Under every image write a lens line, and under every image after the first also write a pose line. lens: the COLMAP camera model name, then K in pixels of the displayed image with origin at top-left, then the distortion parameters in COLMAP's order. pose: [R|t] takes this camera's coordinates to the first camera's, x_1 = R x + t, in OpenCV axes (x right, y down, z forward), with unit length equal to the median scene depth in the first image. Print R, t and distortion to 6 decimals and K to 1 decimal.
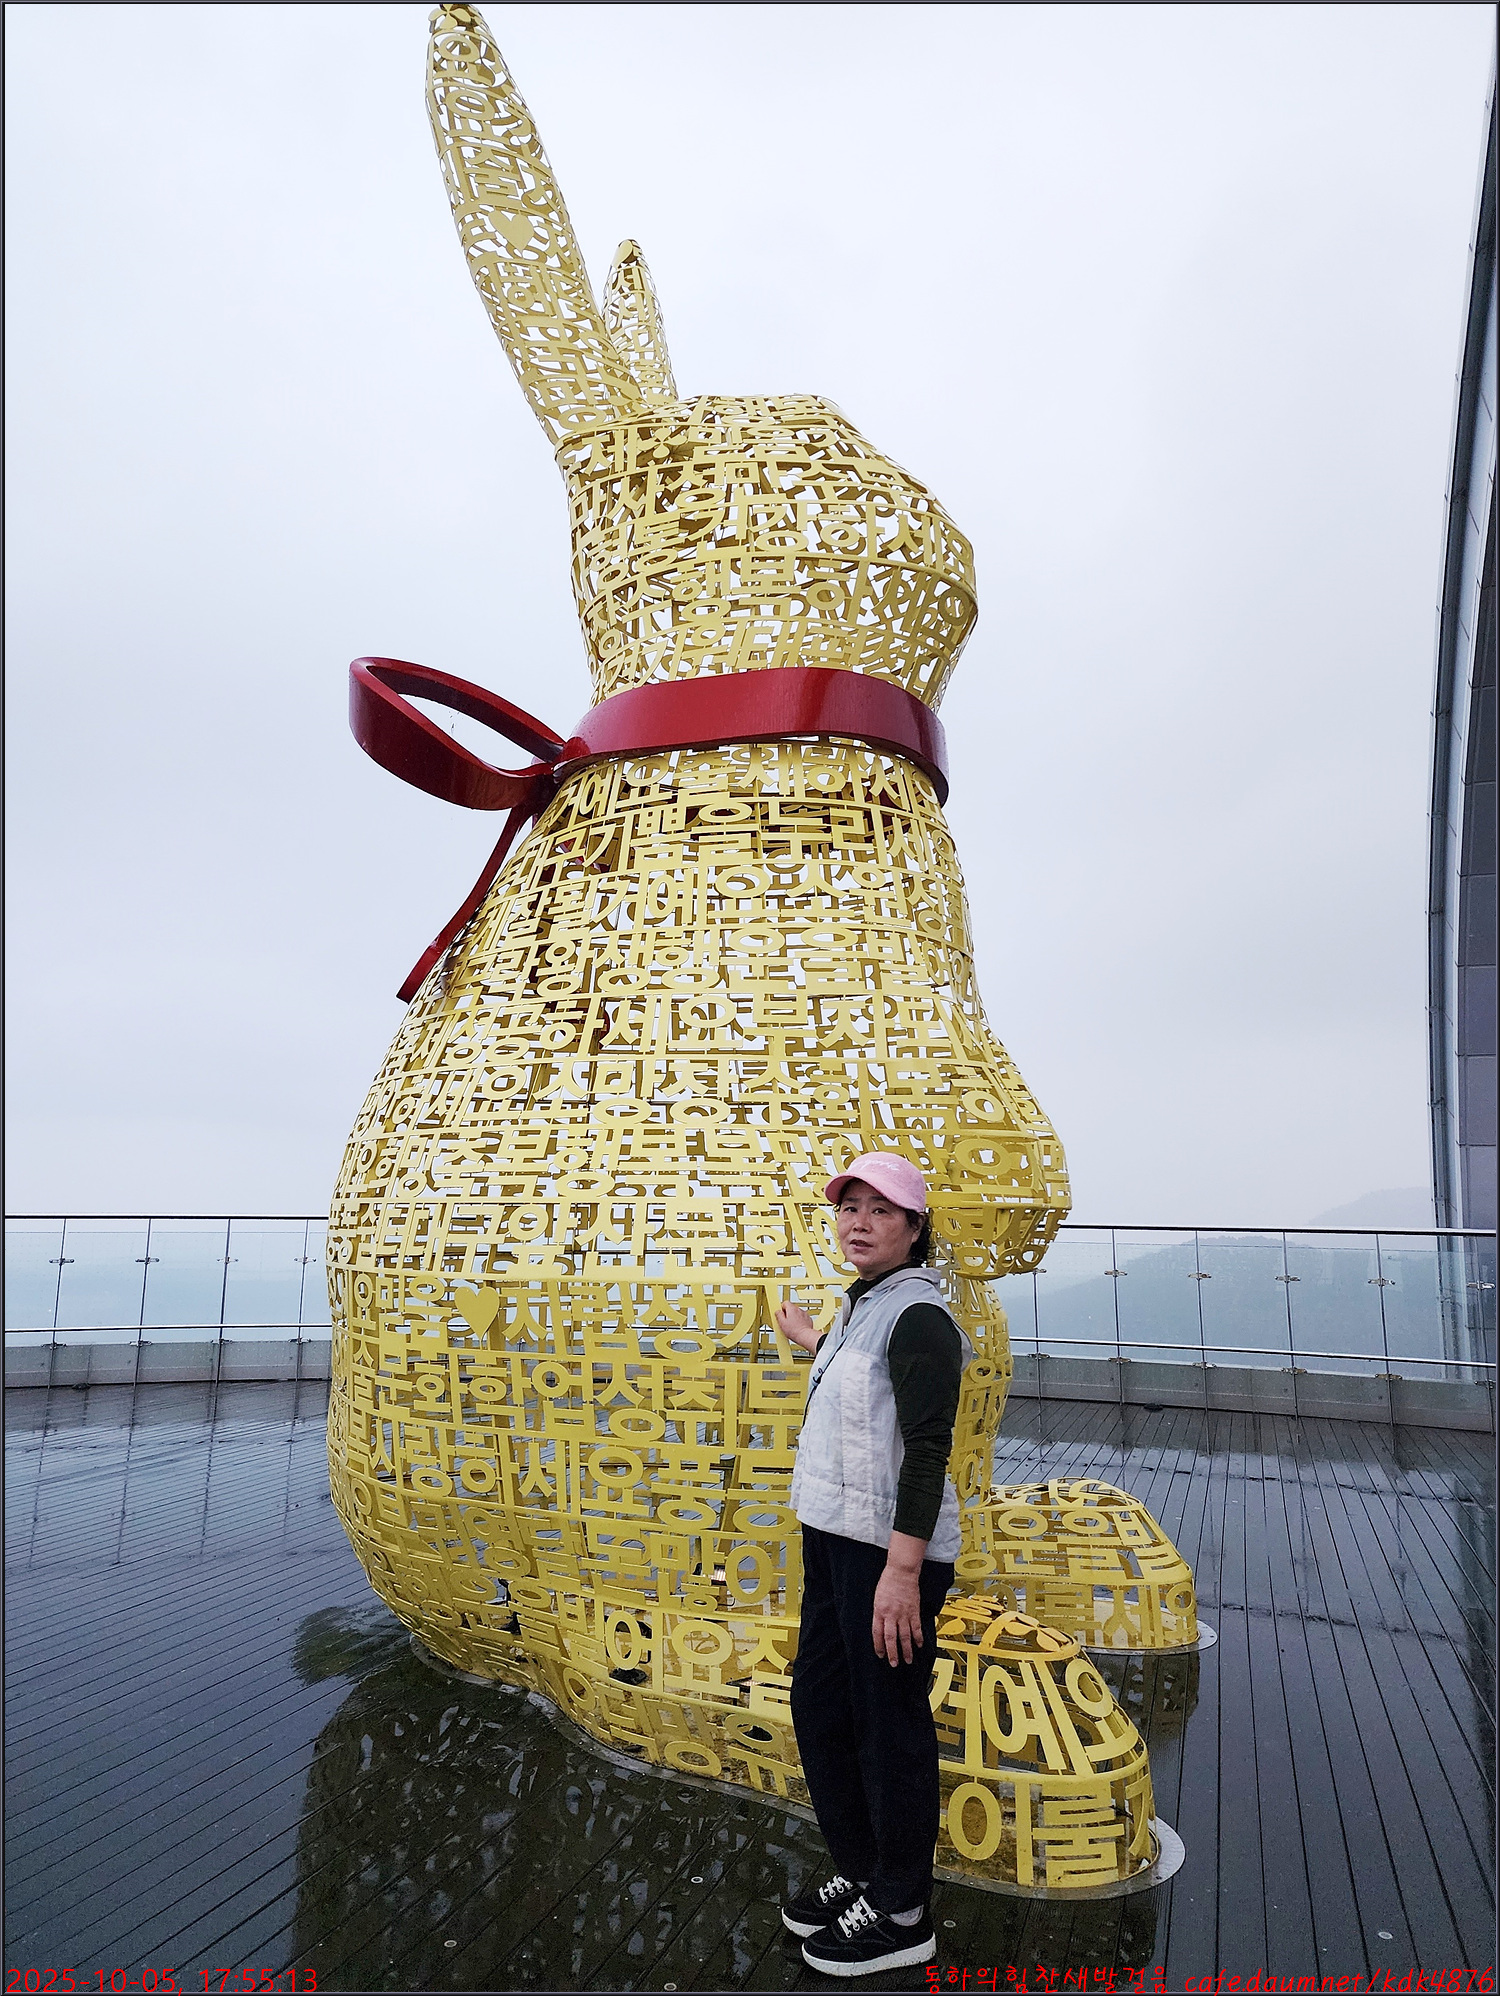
lens RADIAL K [[1324.5, 0, 745.9], [0, 1324.5, 989.0], [0, 0, 1]] dist [0.085570, -0.060269]
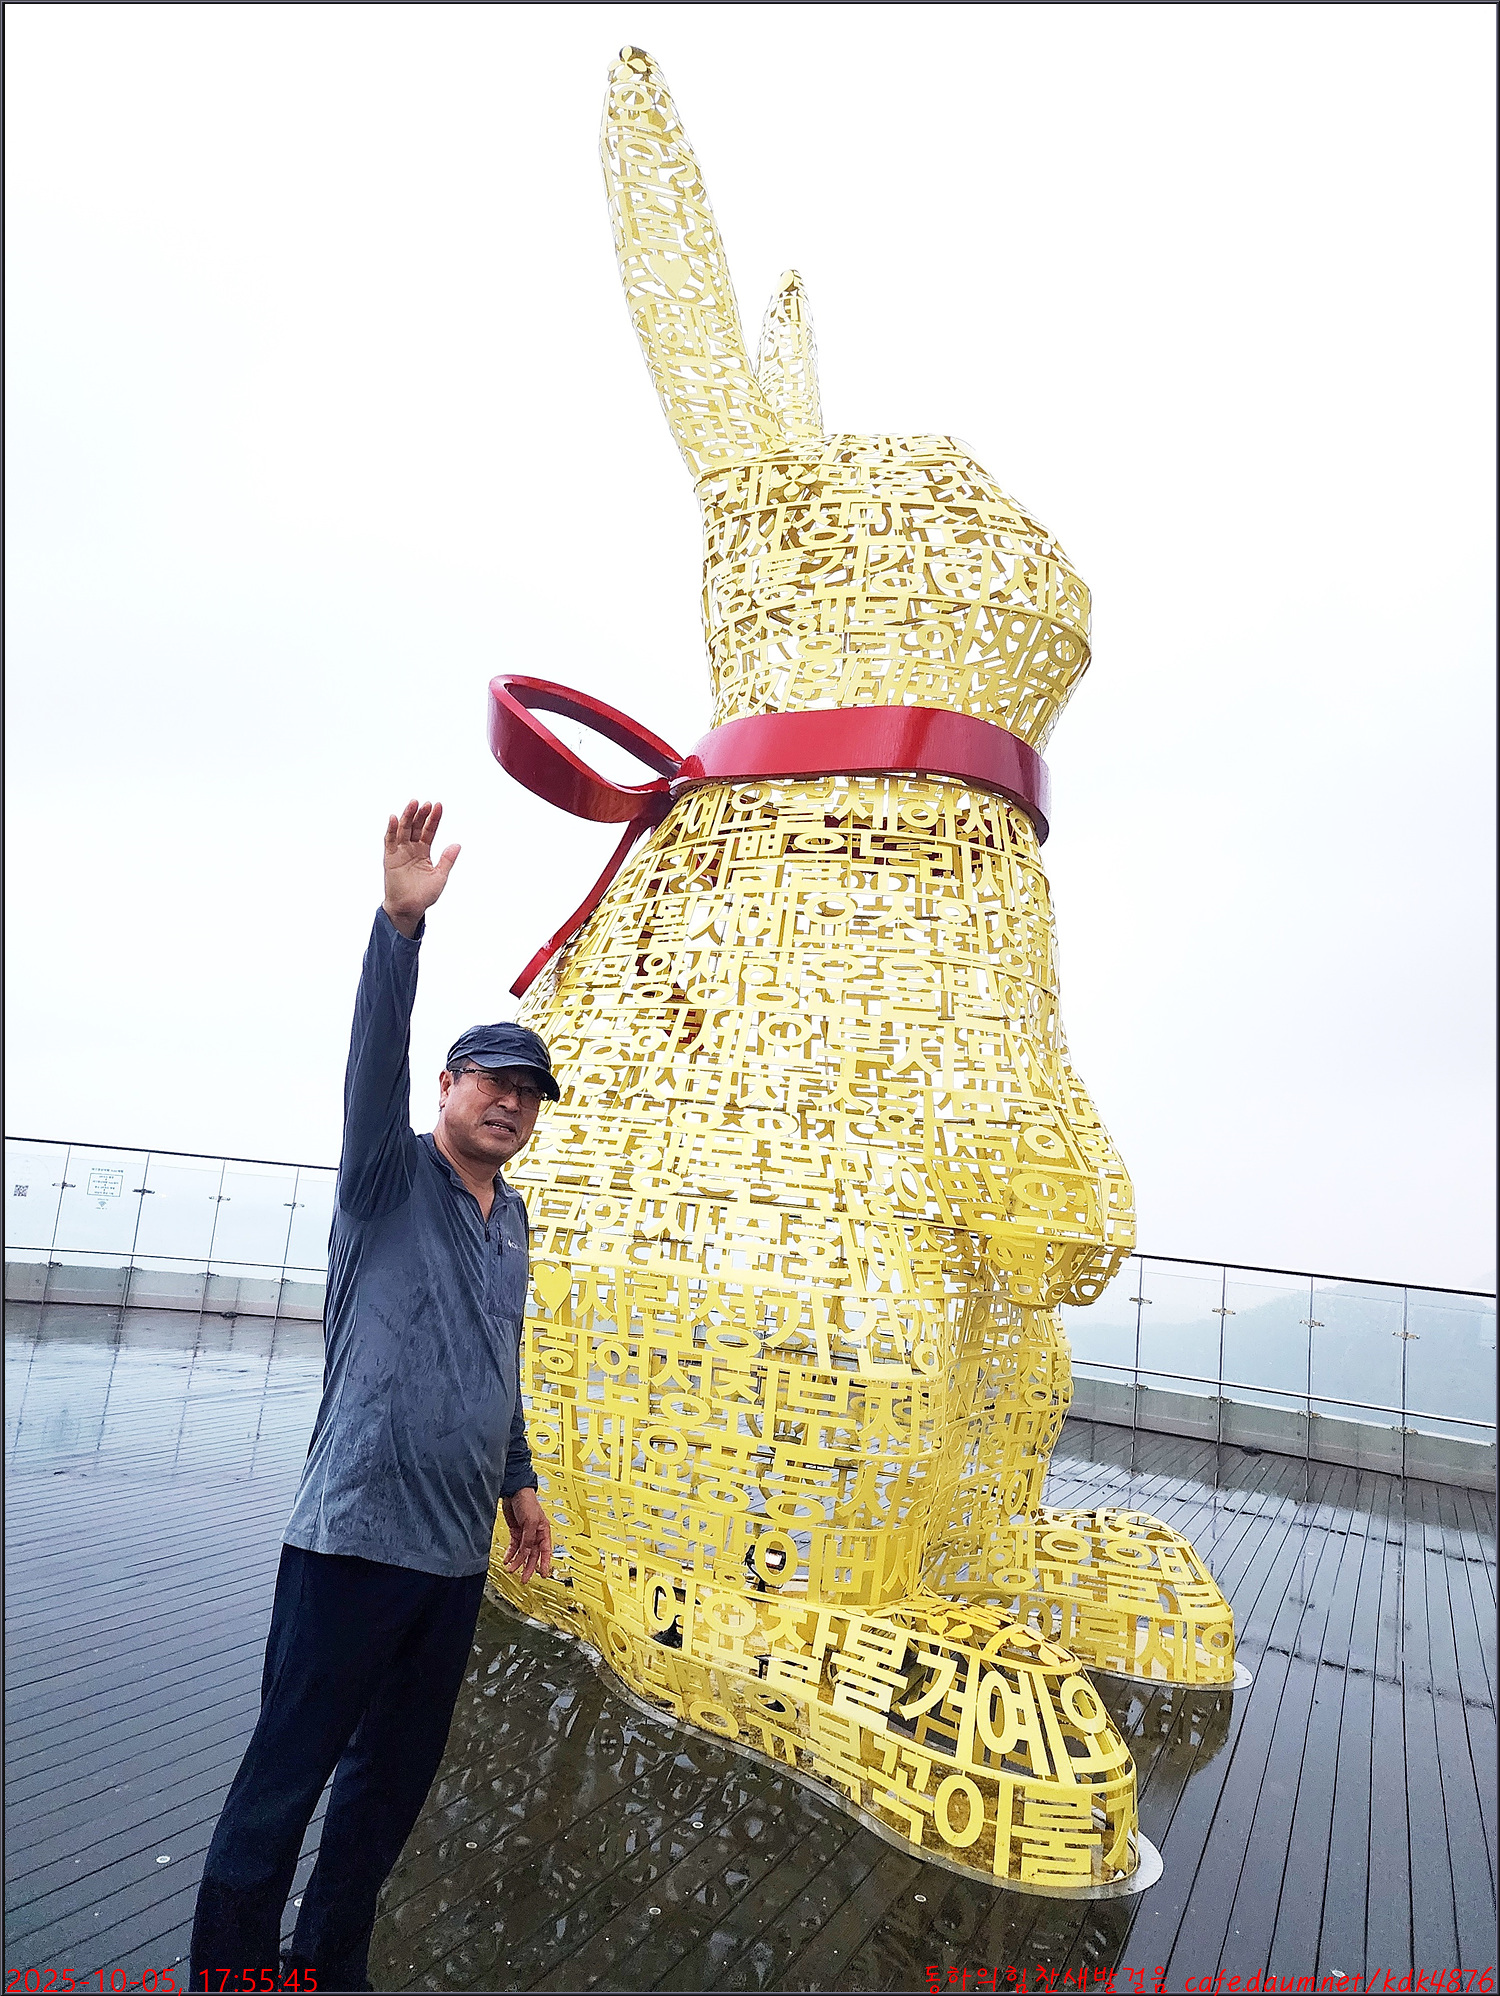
lens RADIAL K [[1324.5, 0, 735.8], [0, 1324.5, 1004.5], [0, 0, 1]] dist [0.085570, -0.060269]
pose [[0.990108, 0.074657, -0.118796, 0.051265], [-0.072474, 0.997114, 0.022596, -0.022382], [0.120140, -0.013763, 0.992662, -0.051216]]
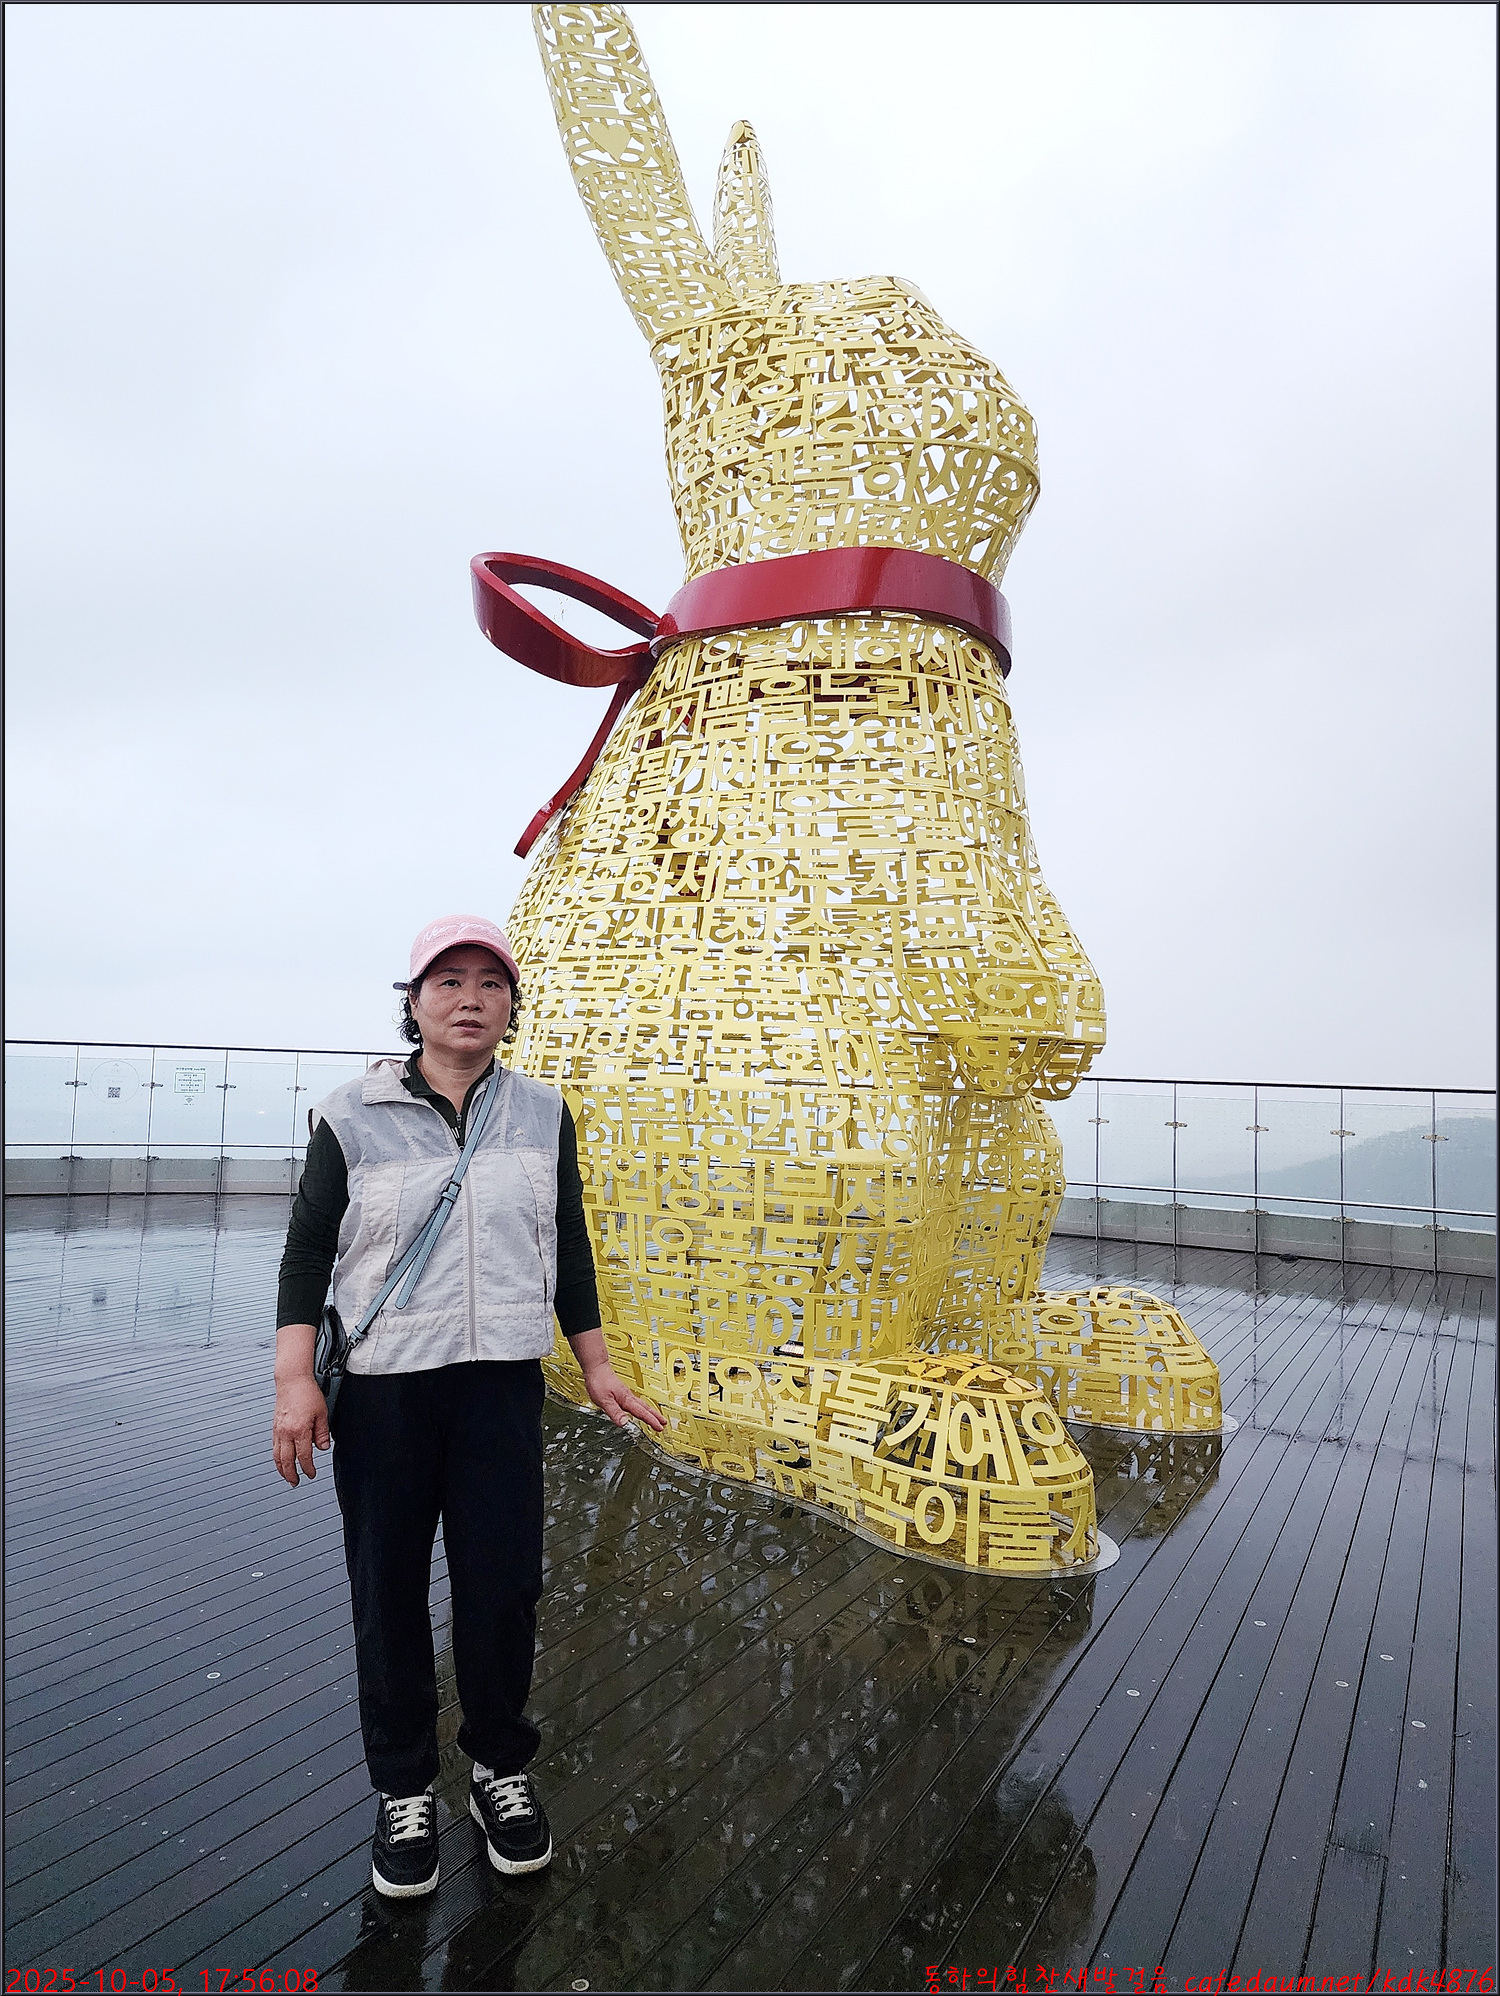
lens RADIAL K [[1324.5, 0, 735.3], [0, 1324.5, 984.8], [0, 0, 1]] dist [0.085570, -0.060269]
pose [[0.986044, 0.013044, -0.165971, 0.129106], [0.003126, 0.995299, 0.096796, 0.009460], [0.166453, -0.095964, 0.981369, -0.128146]]
